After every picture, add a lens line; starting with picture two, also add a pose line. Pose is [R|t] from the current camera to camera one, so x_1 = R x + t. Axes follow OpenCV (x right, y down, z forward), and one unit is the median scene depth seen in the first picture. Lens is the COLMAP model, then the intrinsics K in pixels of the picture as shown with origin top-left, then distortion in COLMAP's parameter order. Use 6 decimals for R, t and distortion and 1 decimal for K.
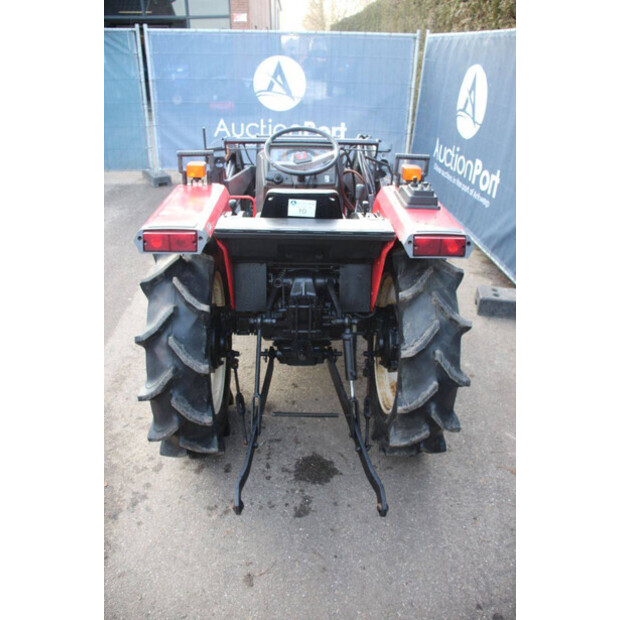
lens RADIAL K [[509.6, 0, 310.0], [0, 509.6, 310.0], [0, 0, 1]] dist [-0.183776, 0.177829]
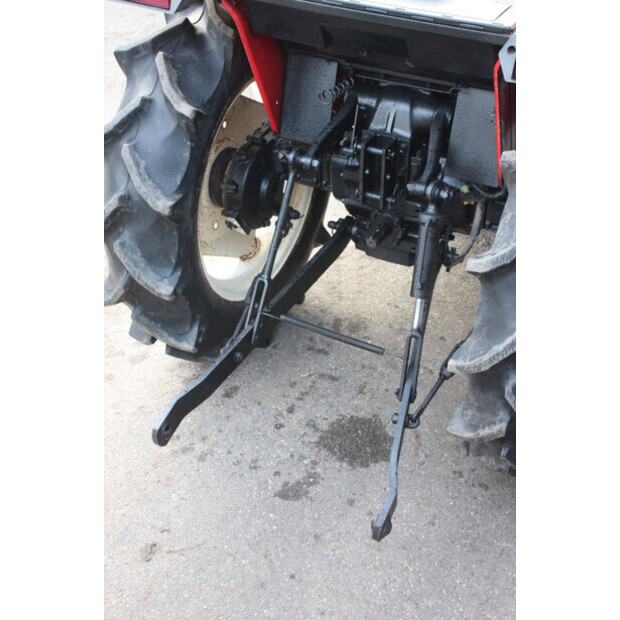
lens RADIAL K [[928.2, 0, 310.0], [0, 928.2, 310.0], [0, 0, 1]] dist [0.093940, 0.095012]
pose [[0.863978, 0.272942, -0.423137, 0.400786], [-0.216667, 0.960085, 0.176898, -0.003823], [0.454530, -0.061157, 0.888629, 0.034046]]
